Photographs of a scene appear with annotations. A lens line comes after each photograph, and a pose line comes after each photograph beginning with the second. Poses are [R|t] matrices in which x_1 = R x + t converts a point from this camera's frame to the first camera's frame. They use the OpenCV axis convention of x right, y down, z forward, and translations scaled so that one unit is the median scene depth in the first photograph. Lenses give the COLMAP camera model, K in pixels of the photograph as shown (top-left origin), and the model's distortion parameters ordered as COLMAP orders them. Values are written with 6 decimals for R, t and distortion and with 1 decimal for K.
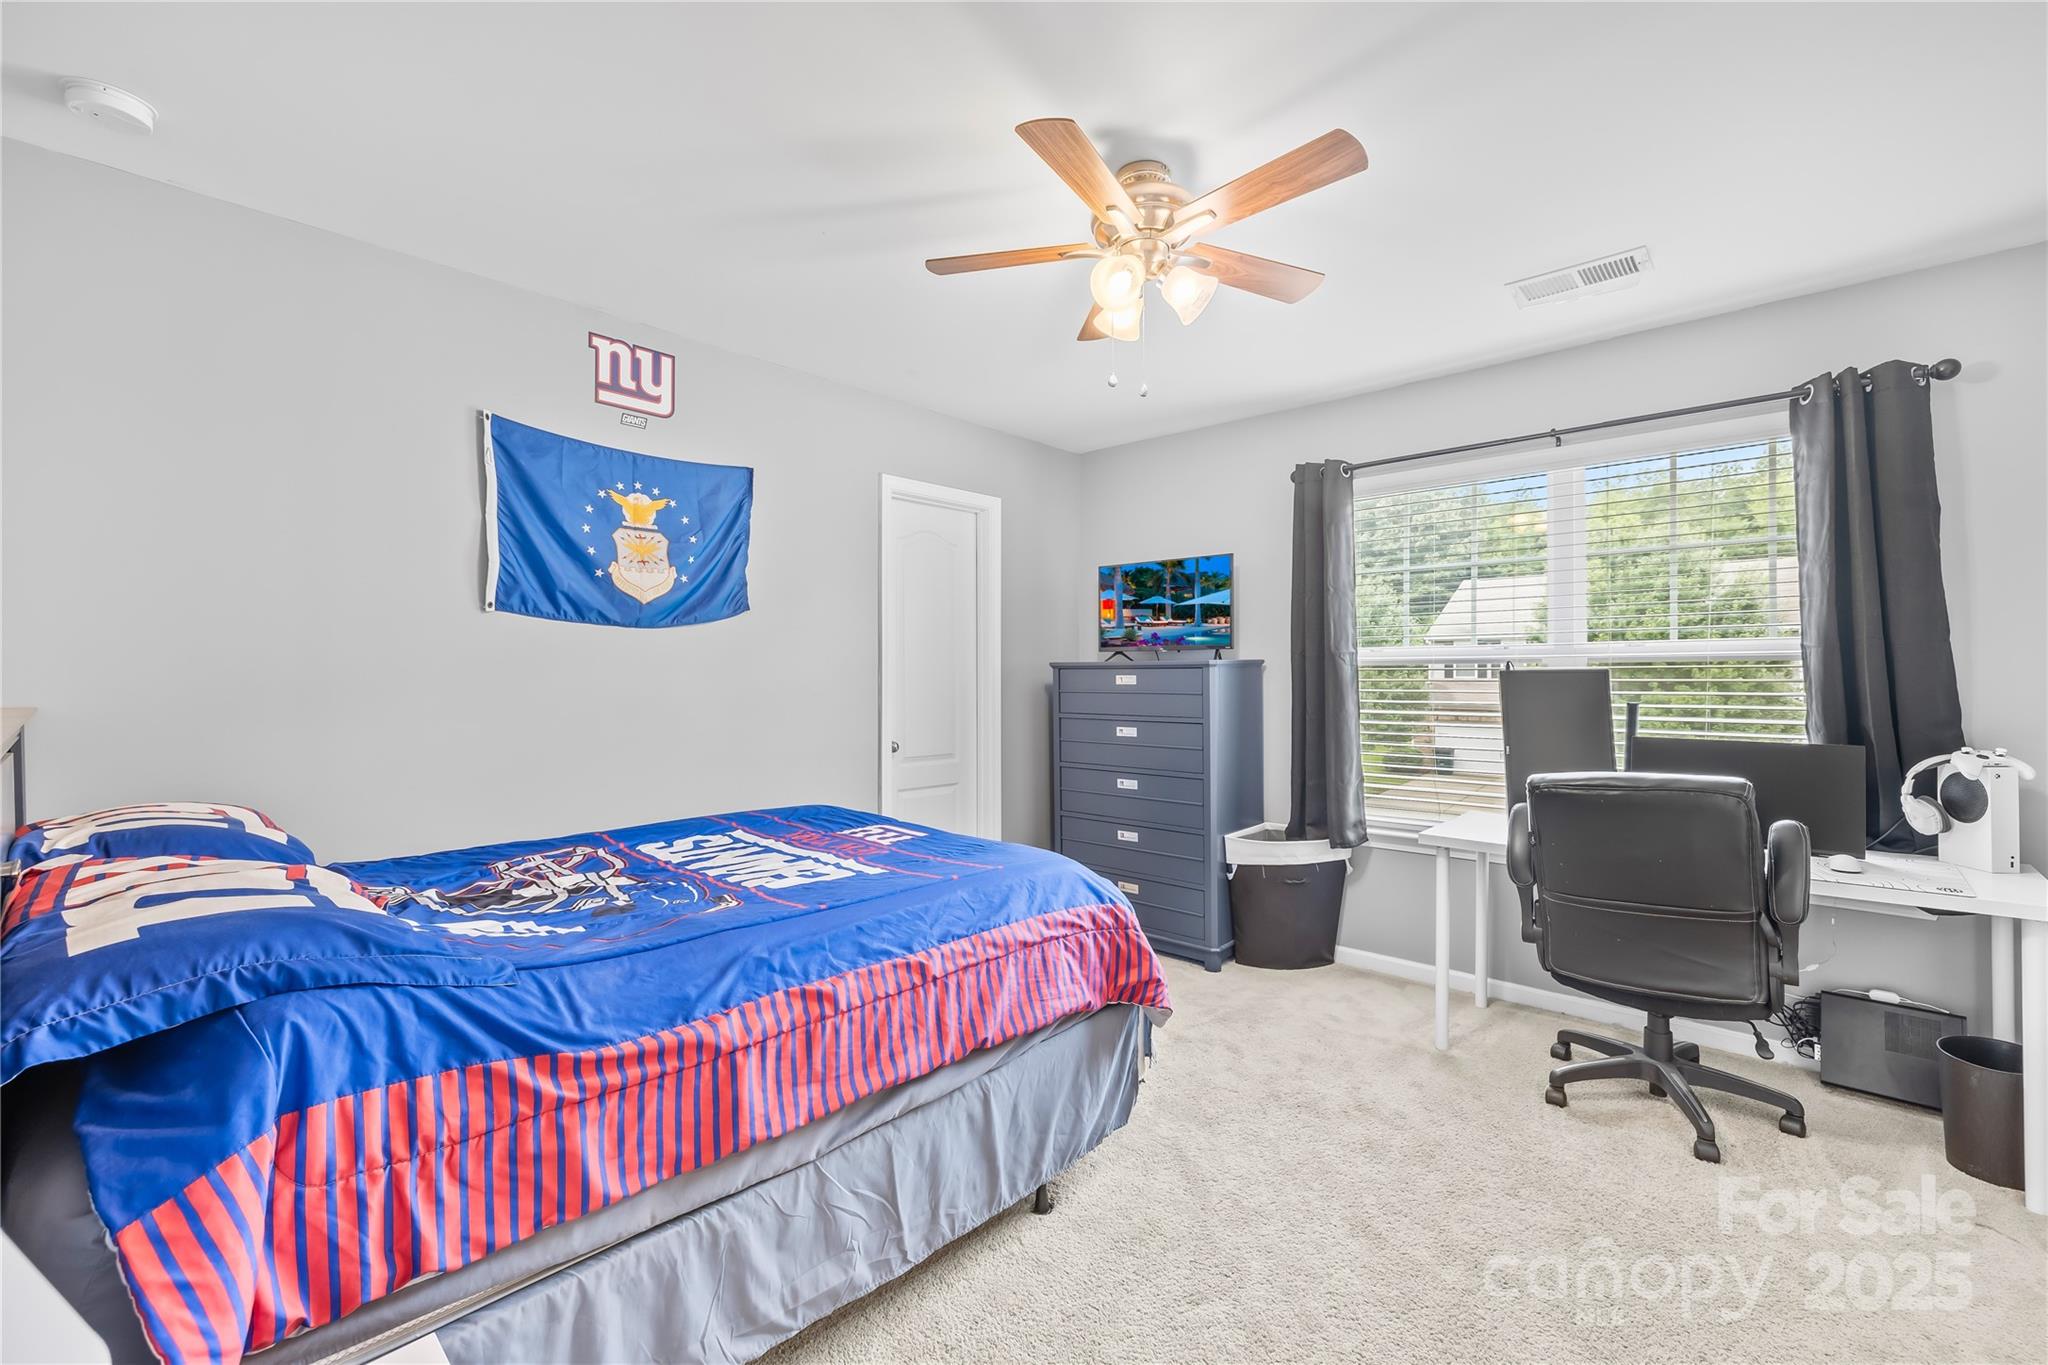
lens RADIAL K [[891.2, 0, 1029.7], [0, 891.2, 680.2], [0, 0, 1]] dist [0.000014, -0.000007]
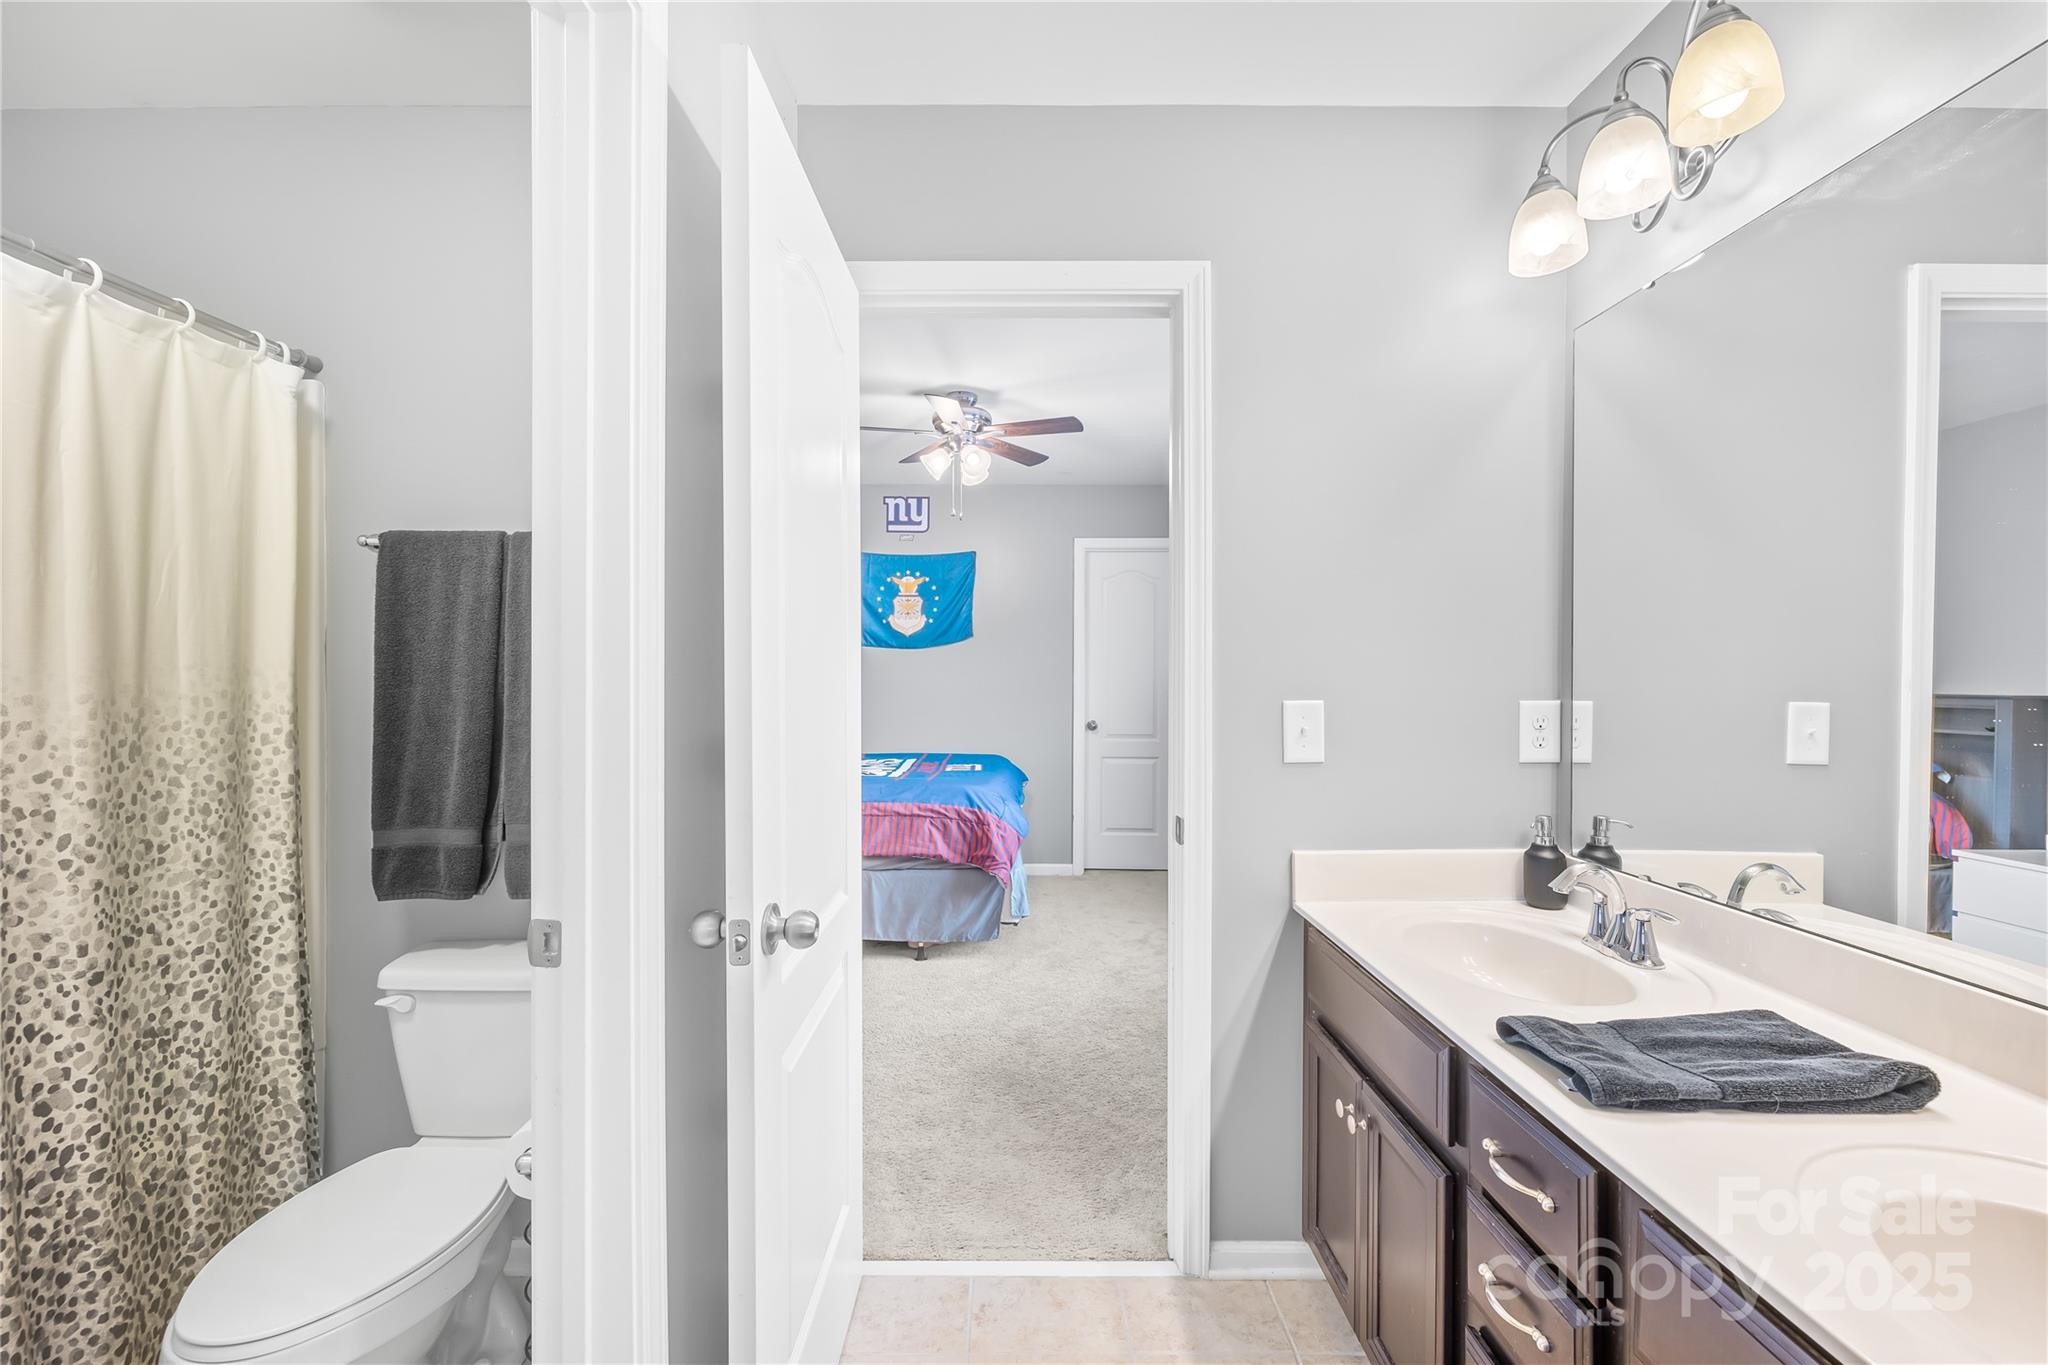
lens RADIAL K [[891.2, 0, 1020.2], [0, 891.2, 683.7], [0, 0, 1]] dist [0.000014, -0.000007]
pose [[0.662691, 0.006684, -0.748863, 1.107421], [-0.008034, 0.999966, 0.001815, 0.007590], [0.748850, 0.004813, 0.662722, -0.050945]]
